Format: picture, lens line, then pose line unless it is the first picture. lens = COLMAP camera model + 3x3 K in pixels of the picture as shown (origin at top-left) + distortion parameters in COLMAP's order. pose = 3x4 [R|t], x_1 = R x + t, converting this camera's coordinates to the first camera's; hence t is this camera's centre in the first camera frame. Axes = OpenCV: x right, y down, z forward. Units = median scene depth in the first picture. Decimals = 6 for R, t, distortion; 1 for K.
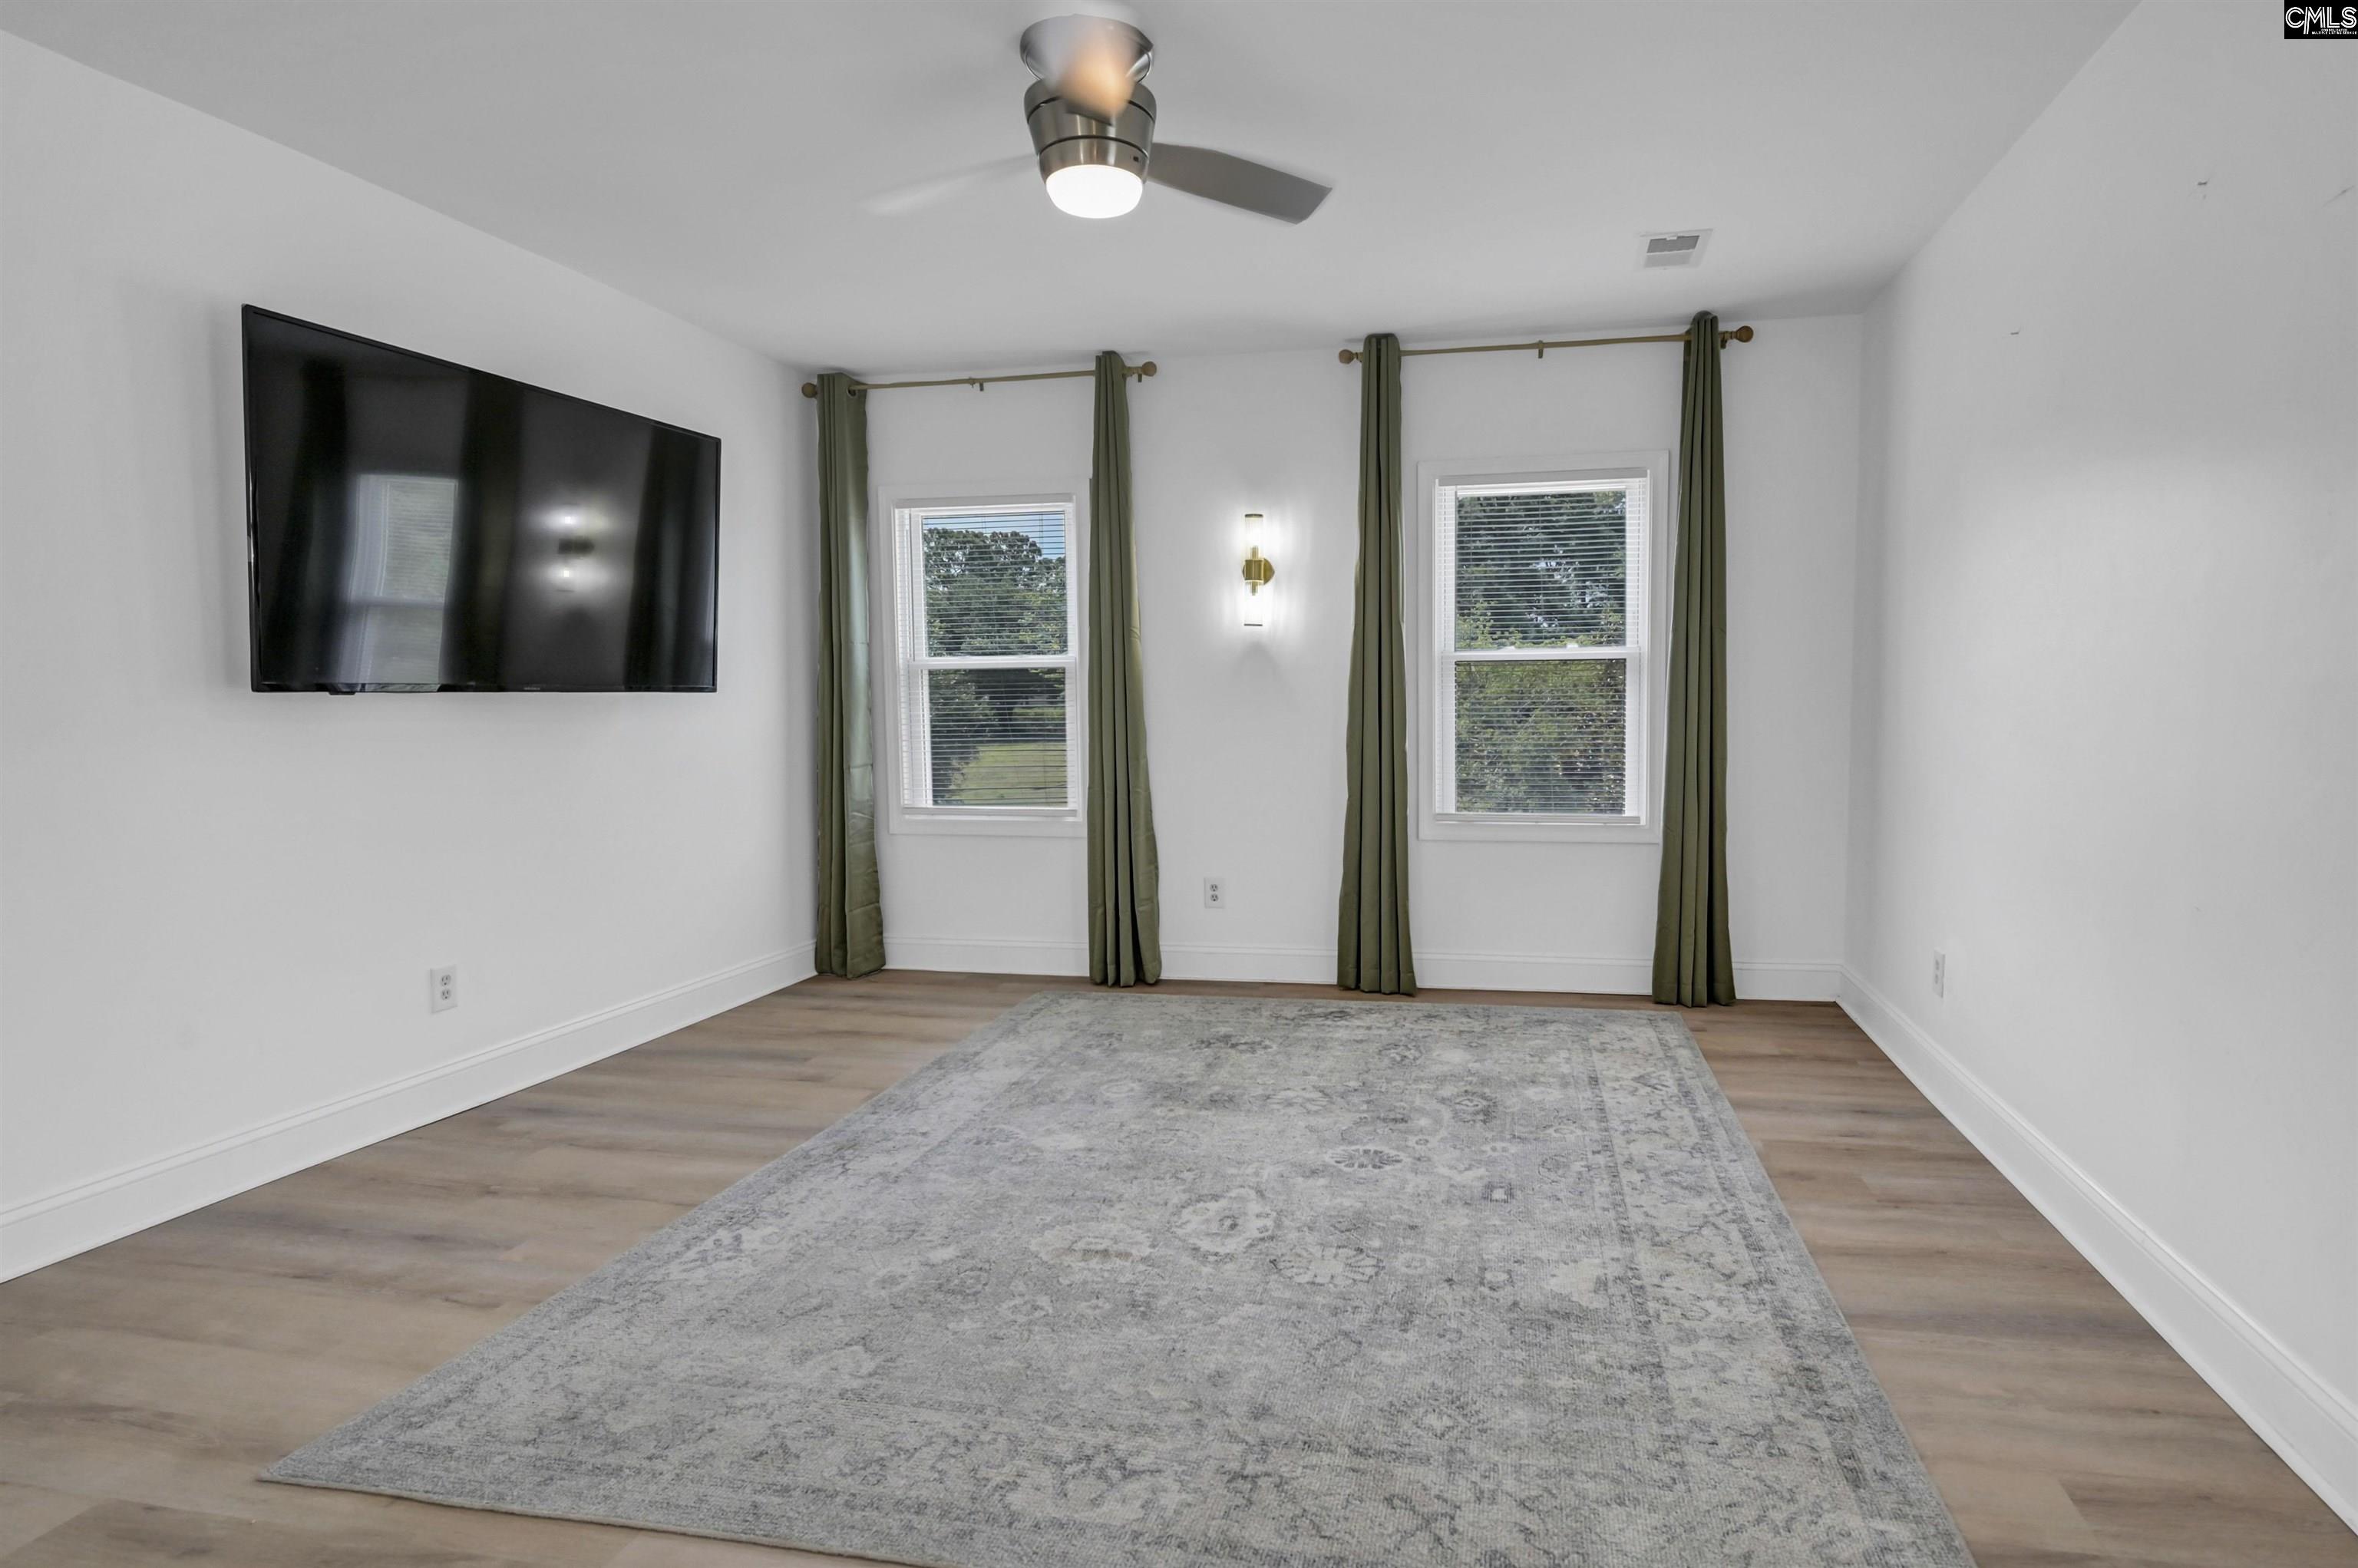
lens RADIAL K [[1181.5, 0, 1179.0], [0, 1181.5, 784.0], [0, 0, 1]] dist [0.000444, -0.000207]
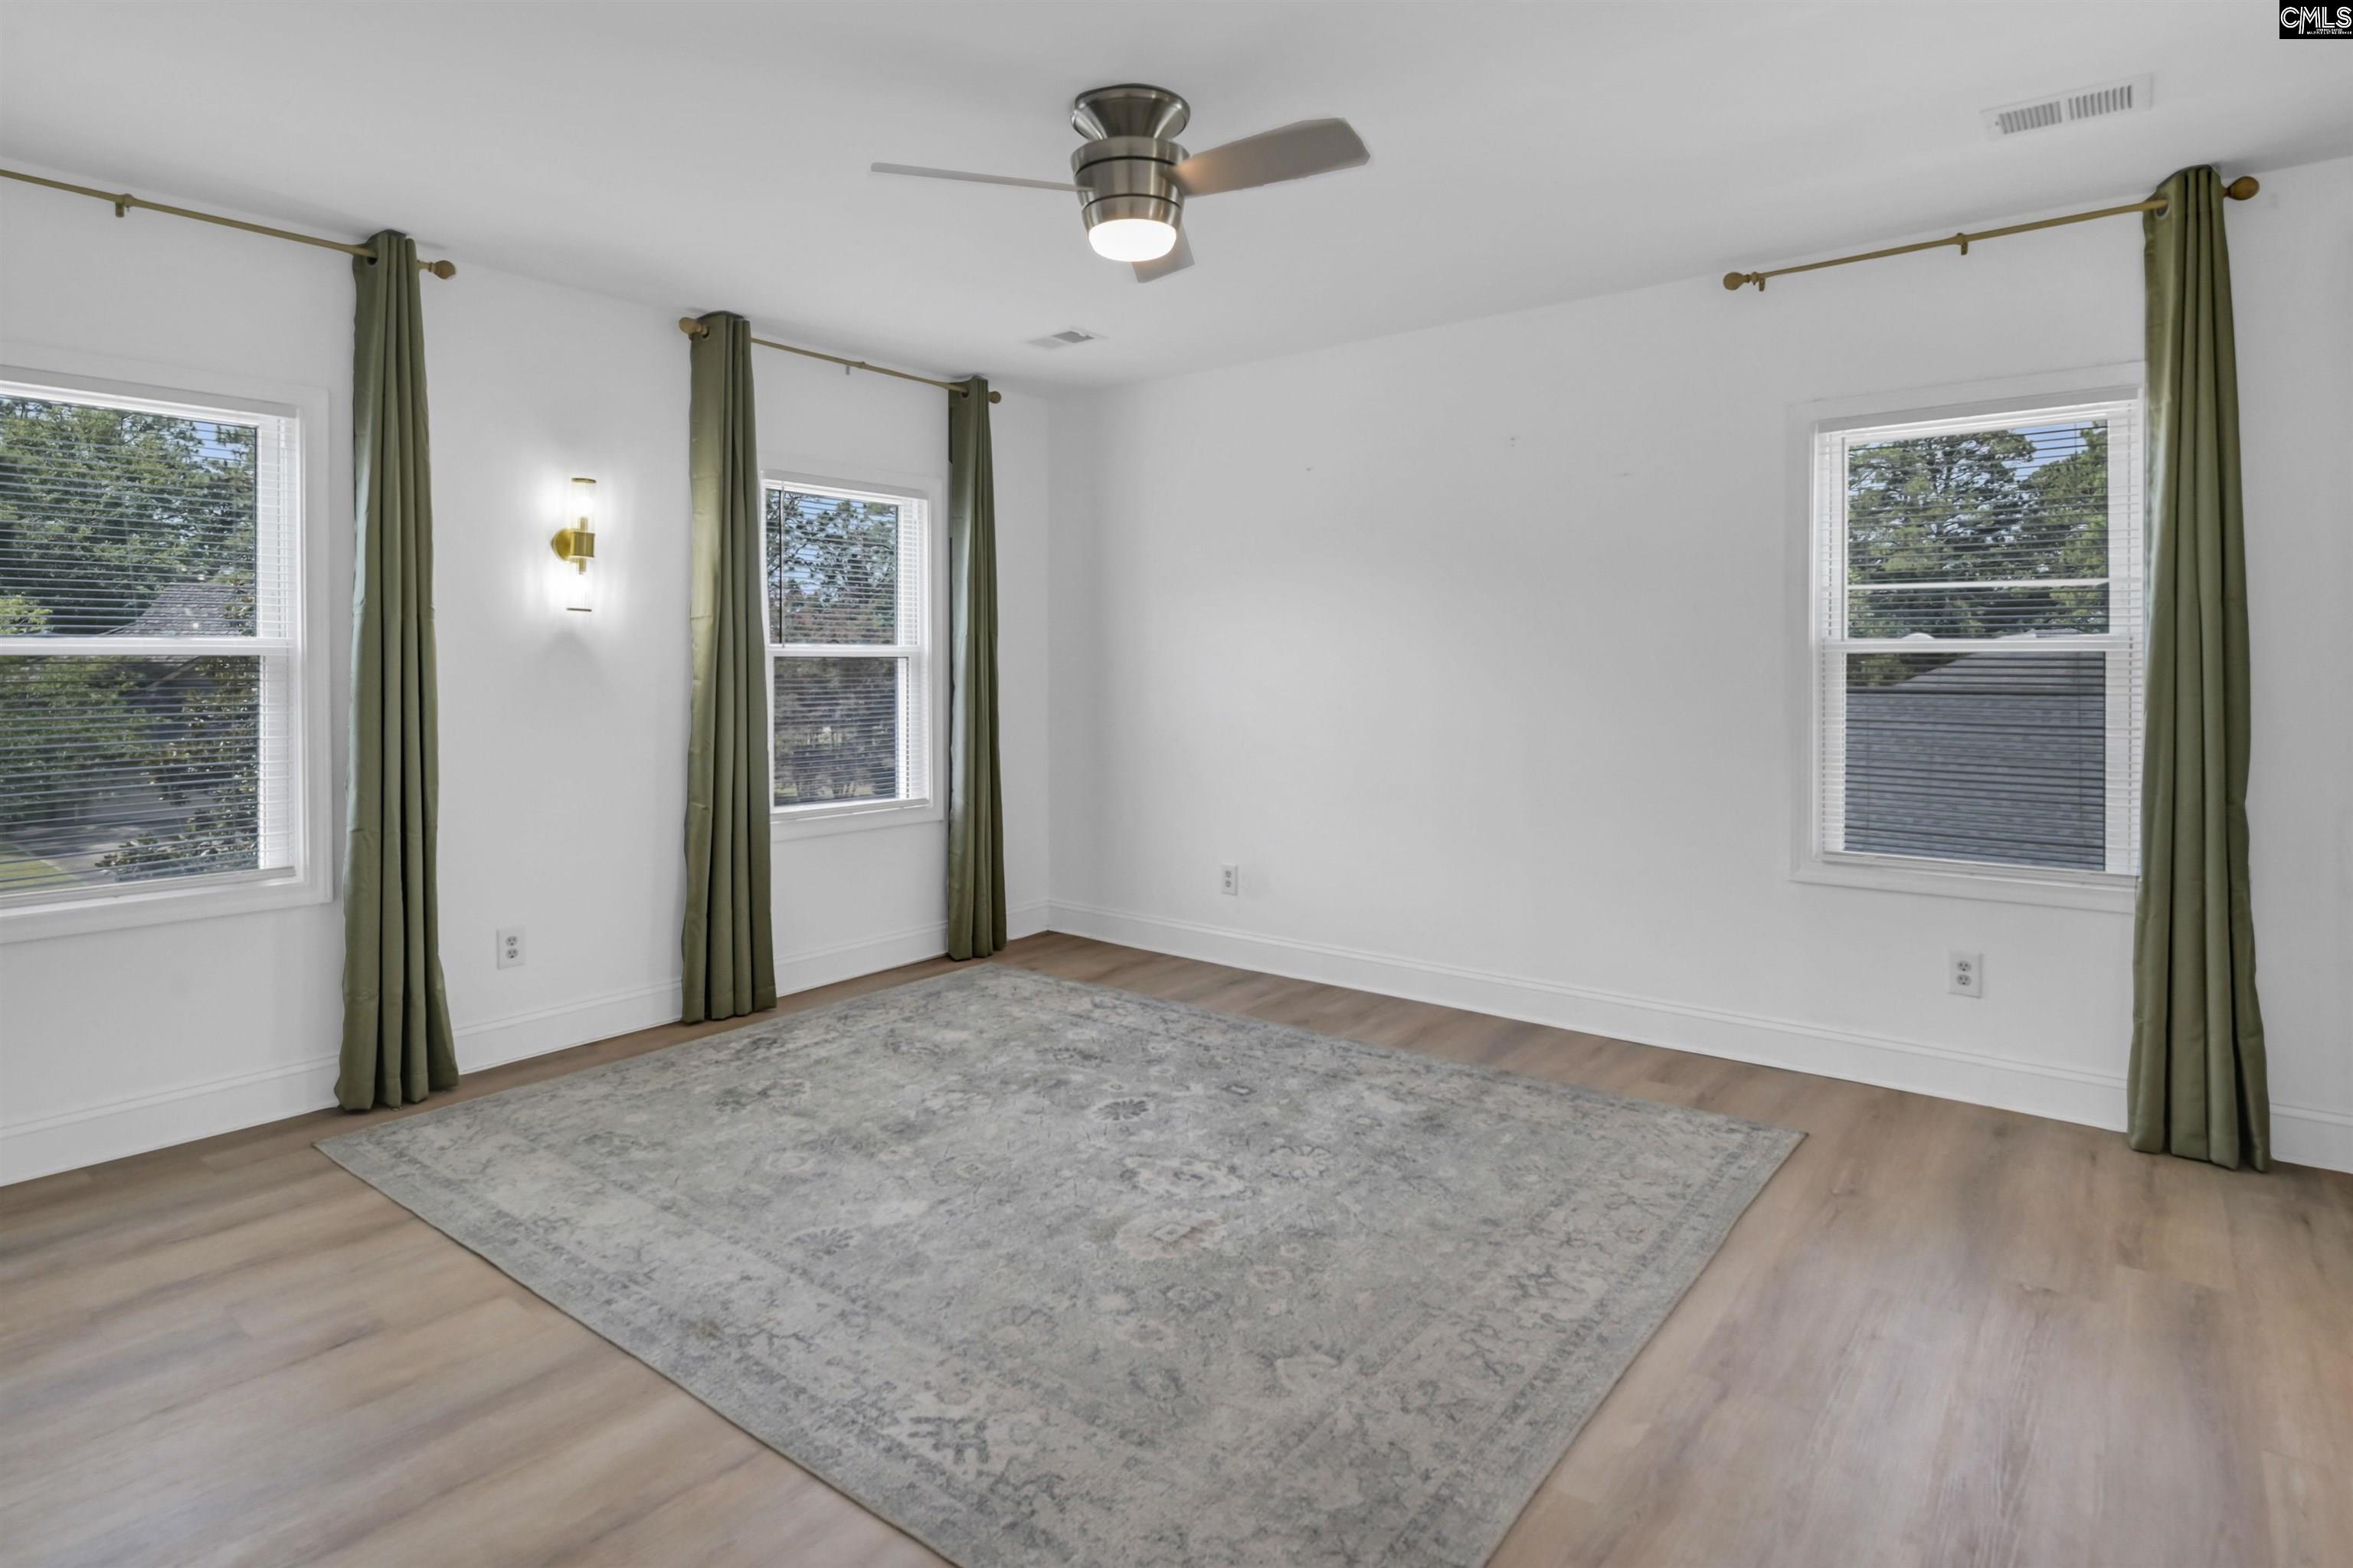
lens RADIAL K [[1244.1, 0, 1177.9], [0, 1244.1, 682.4], [0, 0, 1]] dist [0.003866, 0.000805]
pose [[0.457606, -0.005760, 0.889136, -0.844240], [0.067929, 0.997283, -0.028500, -0.049285], [-0.886556, 0.073440, 0.456754, 0.373368]]
